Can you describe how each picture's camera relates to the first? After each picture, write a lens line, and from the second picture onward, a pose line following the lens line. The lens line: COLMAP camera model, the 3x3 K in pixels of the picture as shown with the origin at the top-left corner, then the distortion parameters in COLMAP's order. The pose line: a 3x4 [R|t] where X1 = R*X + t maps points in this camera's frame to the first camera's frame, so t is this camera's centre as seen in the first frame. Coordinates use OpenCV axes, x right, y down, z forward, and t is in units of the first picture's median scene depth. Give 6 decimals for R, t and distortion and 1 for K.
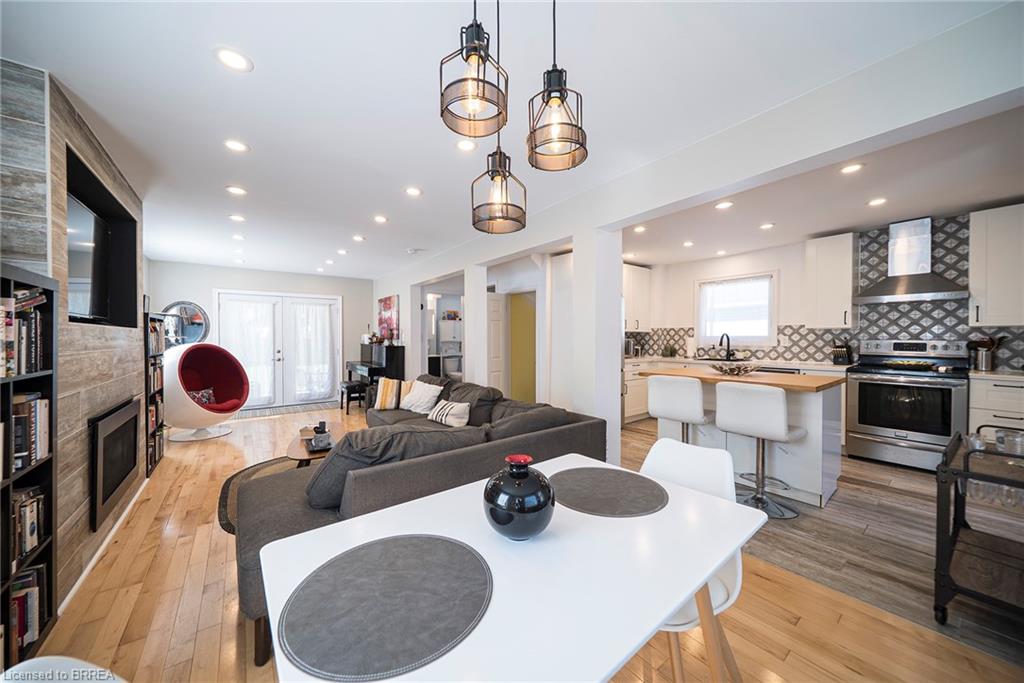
lens RADIAL K [[353.1, 0, 508.2], [0, 353.1, 342.4], [0, 0, 1]] dist [-0.005285, -0.000226]
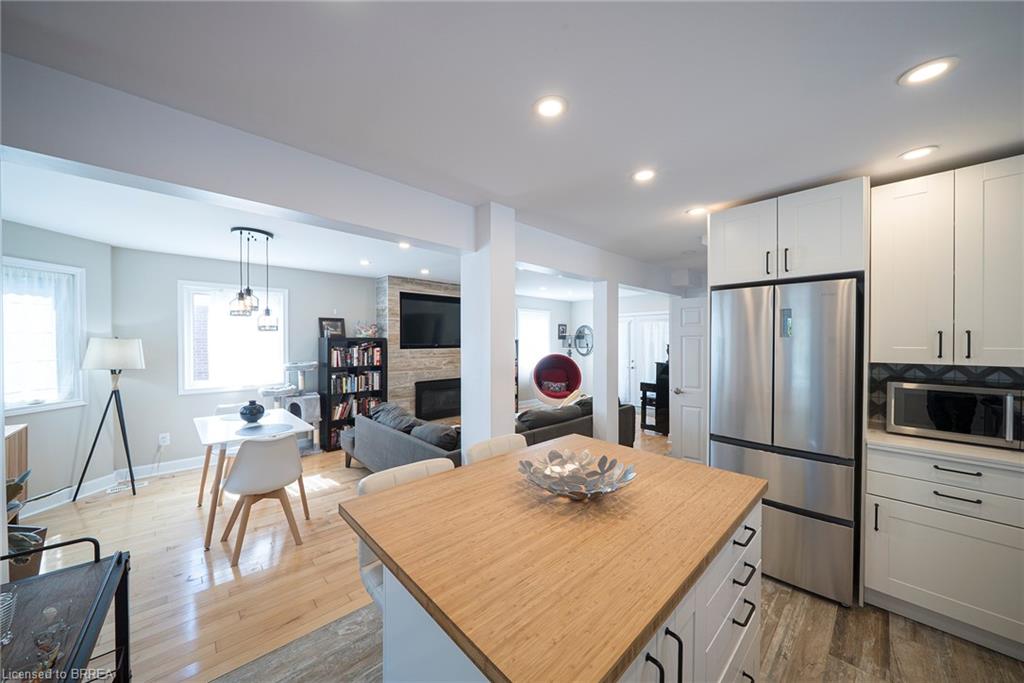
lens RADIAL K [[353.1, 0, 507.5], [0, 353.1, 341.7], [0, 0, 1]] dist [-0.005285, -0.000226]
pose [[0.101618, 0.005967, -0.994806, 0.730629], [-0.013111, 0.999903, 0.004658, -0.058494], [0.994737, 0.012569, 0.101686, 0.617728]]
